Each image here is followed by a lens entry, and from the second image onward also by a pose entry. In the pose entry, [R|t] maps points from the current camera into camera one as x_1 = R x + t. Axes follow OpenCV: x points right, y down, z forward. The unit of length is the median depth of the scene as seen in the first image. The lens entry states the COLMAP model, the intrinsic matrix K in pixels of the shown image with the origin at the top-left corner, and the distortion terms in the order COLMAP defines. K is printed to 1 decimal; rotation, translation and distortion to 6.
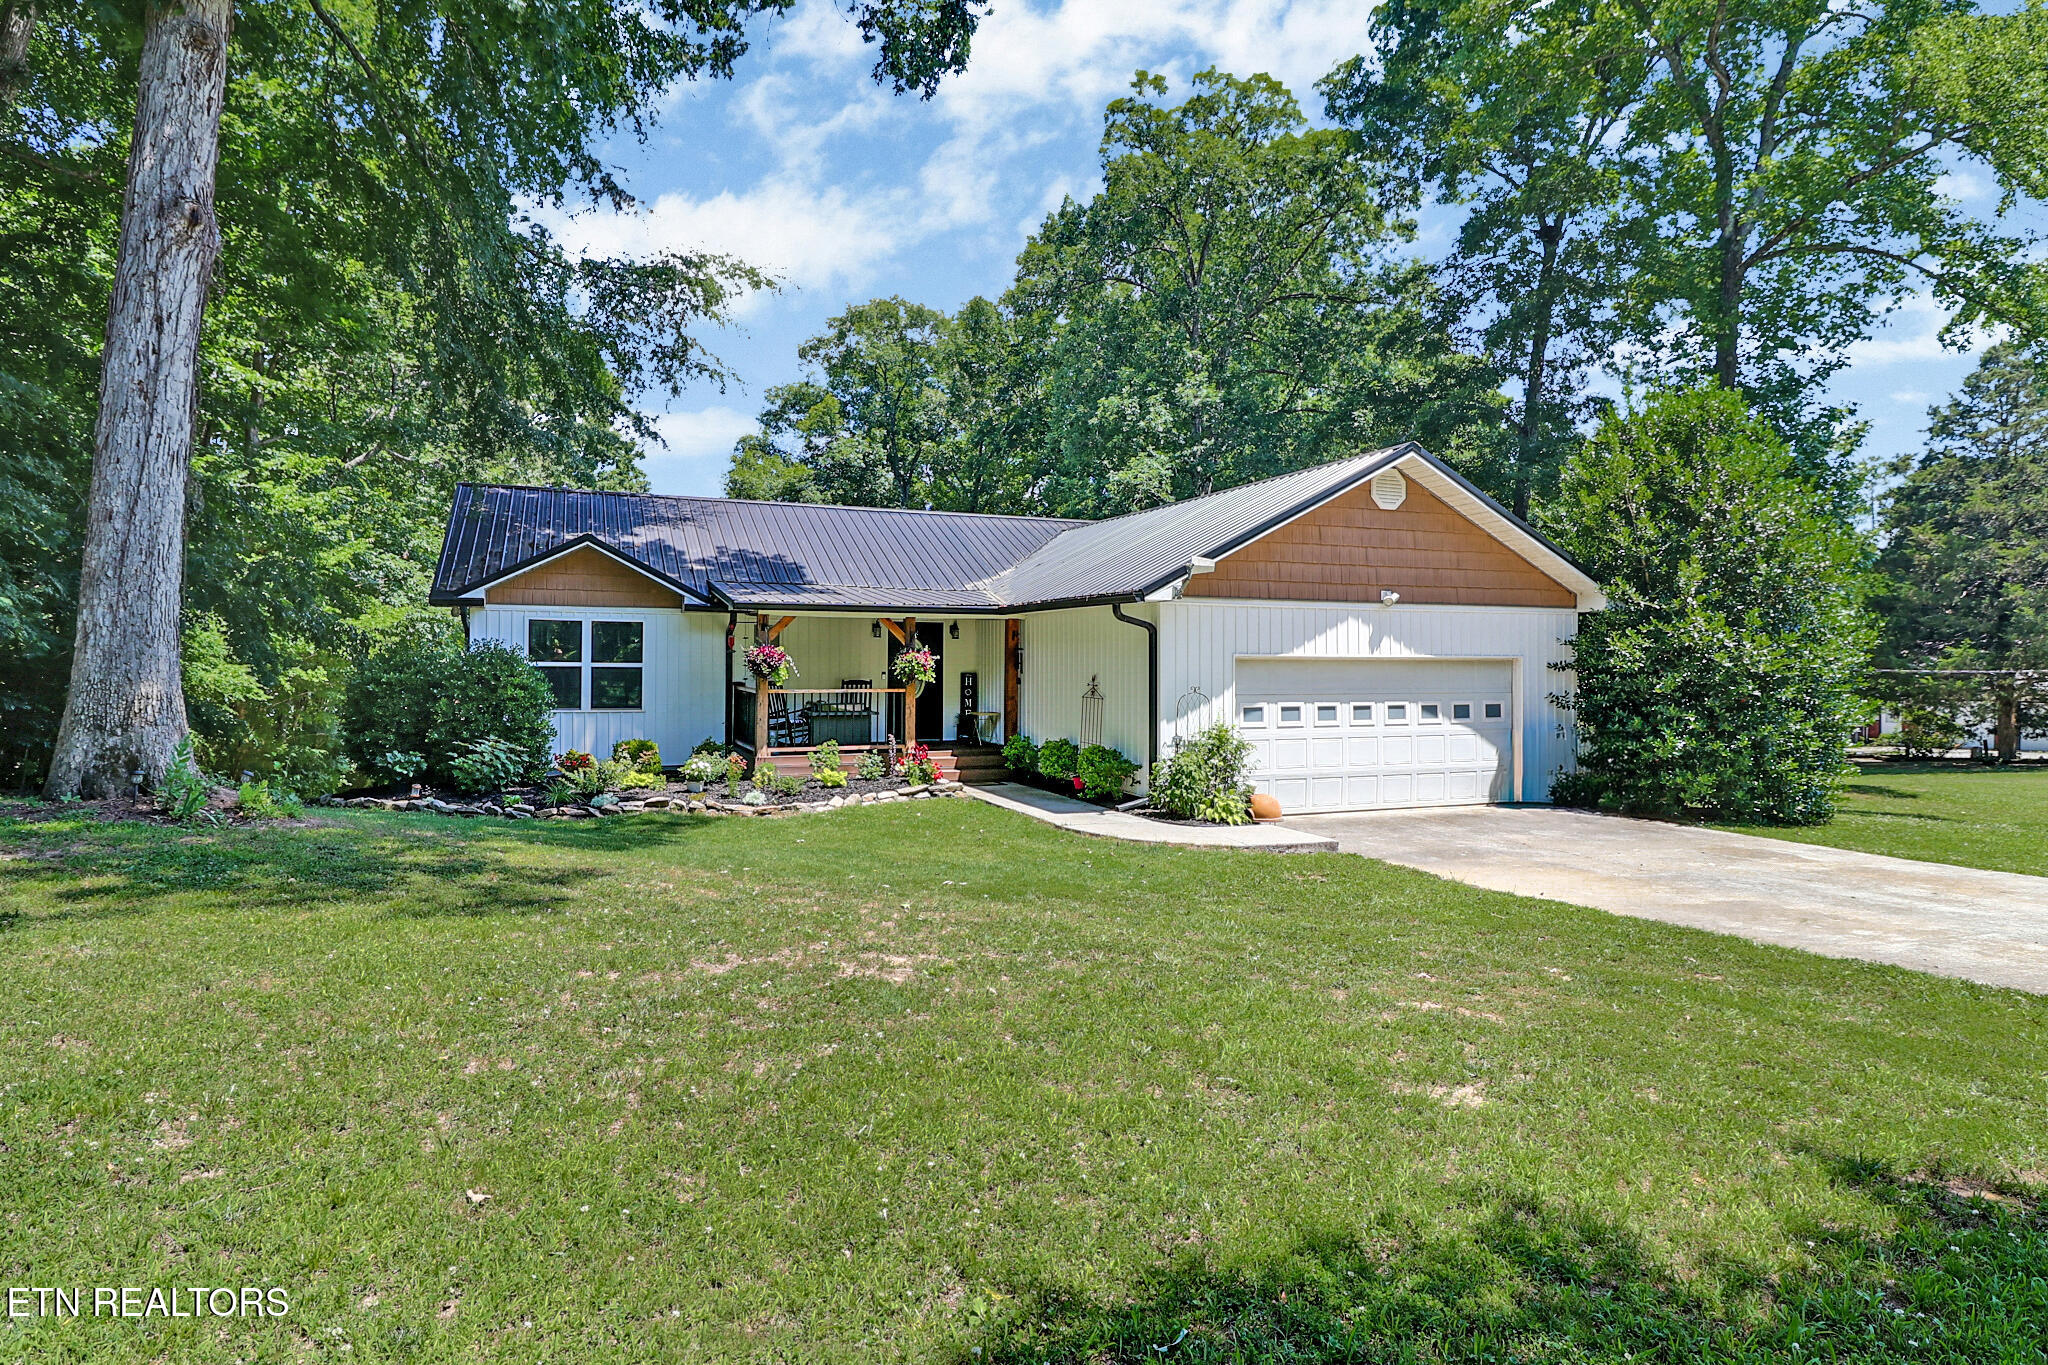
lens RADIAL K [[1128.4, 0, 1024.8], [0, 1128.4, 680.4], [0, 0, 1]] dist [-0.000417, -0.000003]
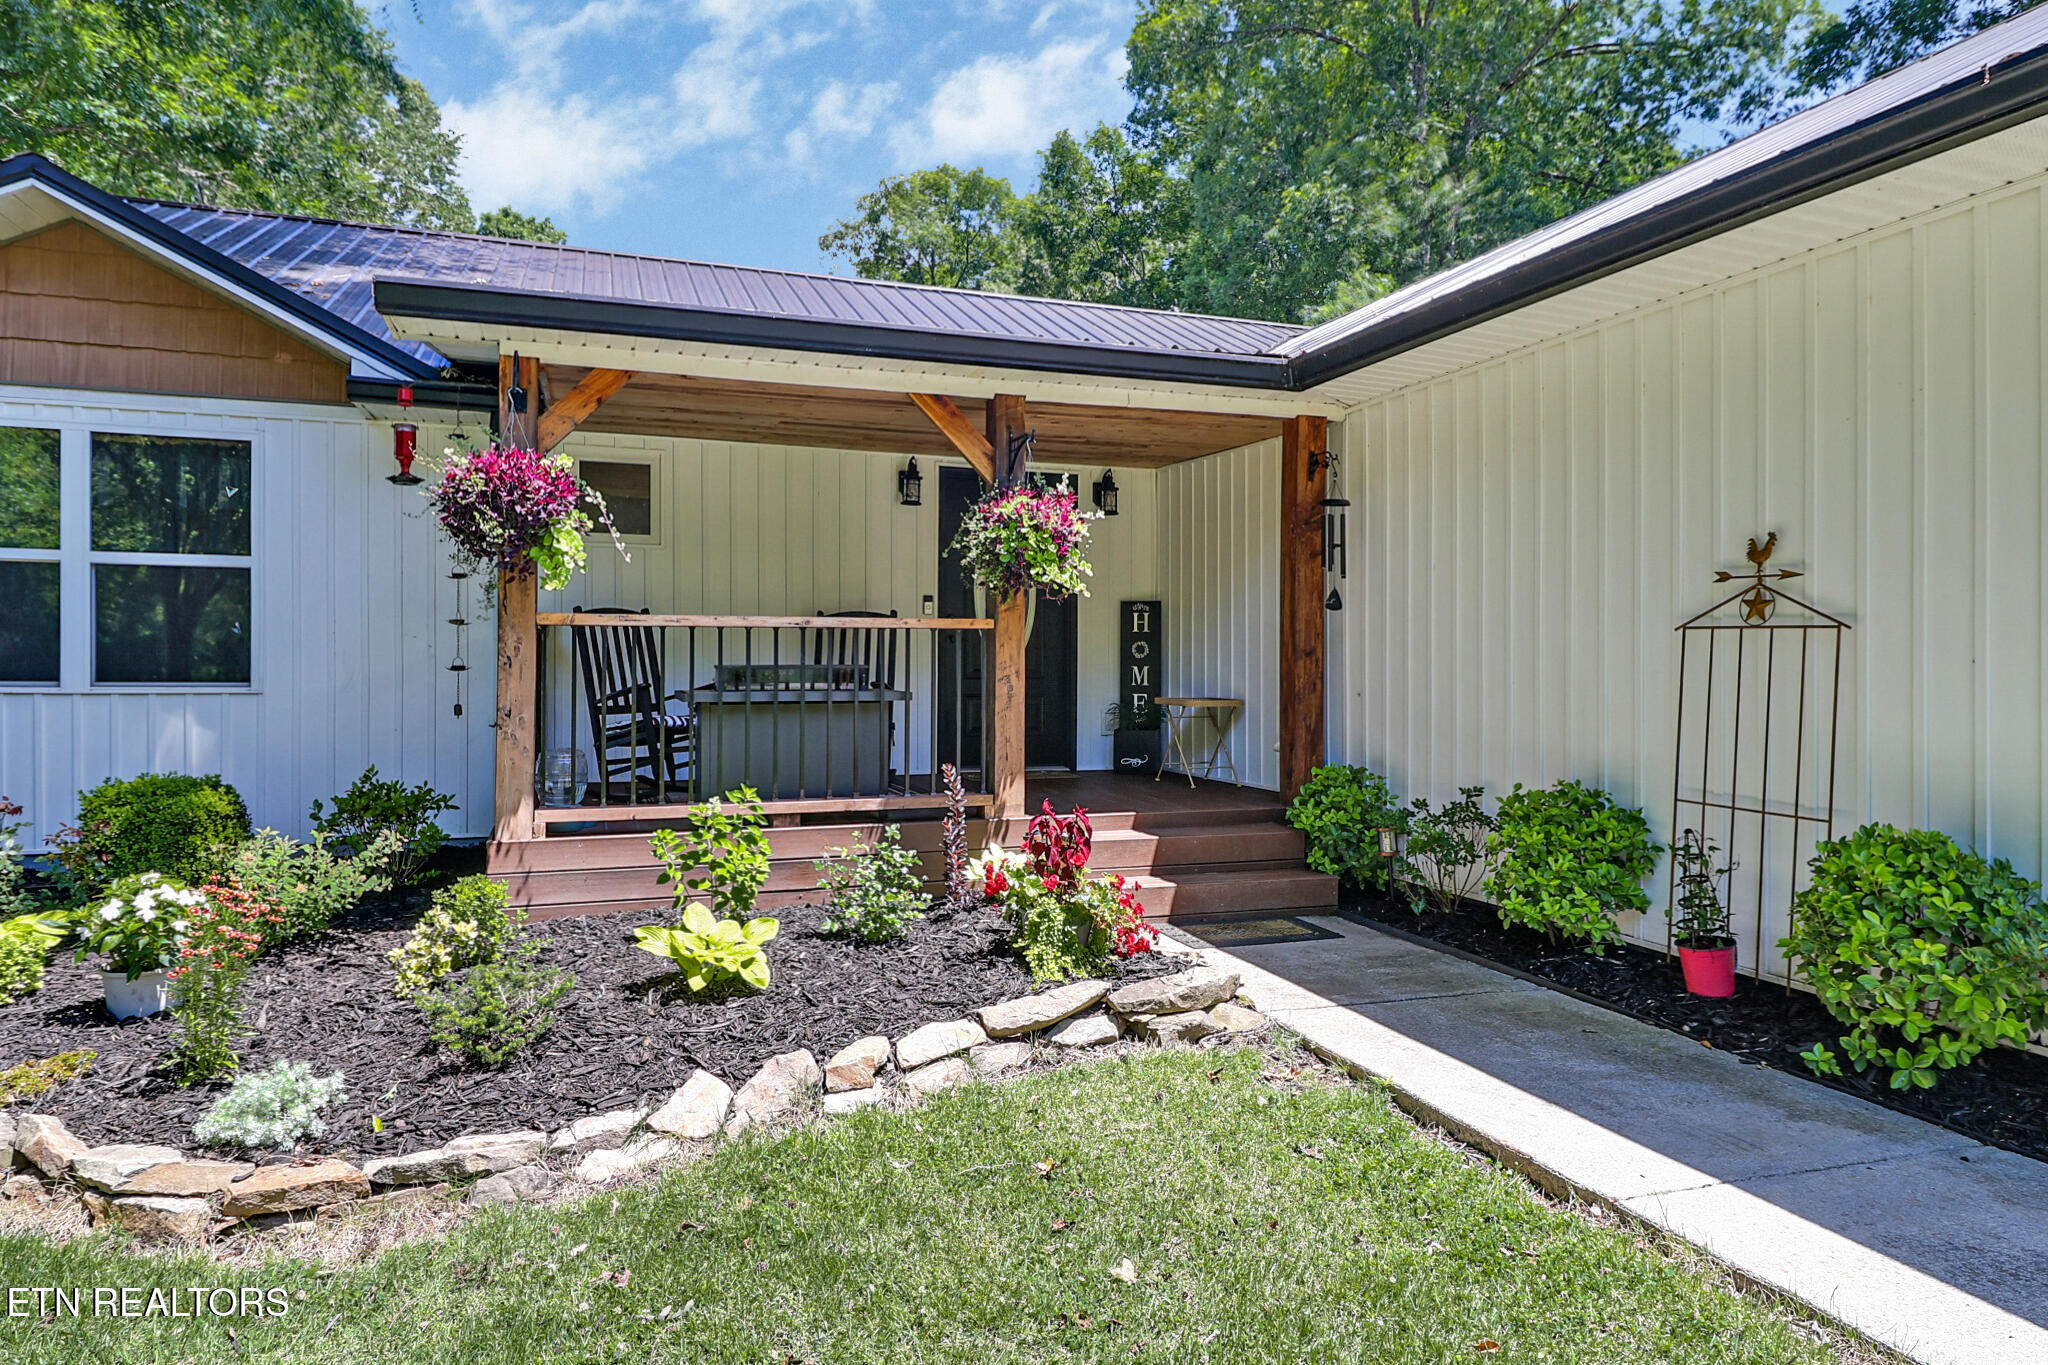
lens RADIAL K [[1241.6, 0, 1022.7], [0, 1241.6, 681.6], [0, 0, 1]] dist [-0.002501, -0.000182]
pose [[0.998772, 0.000025, -0.049552, -0.078201], [0.000052, 0.999999, 0.001551, 0.024081], [0.049552, -0.001552, 0.998770, 0.632922]]
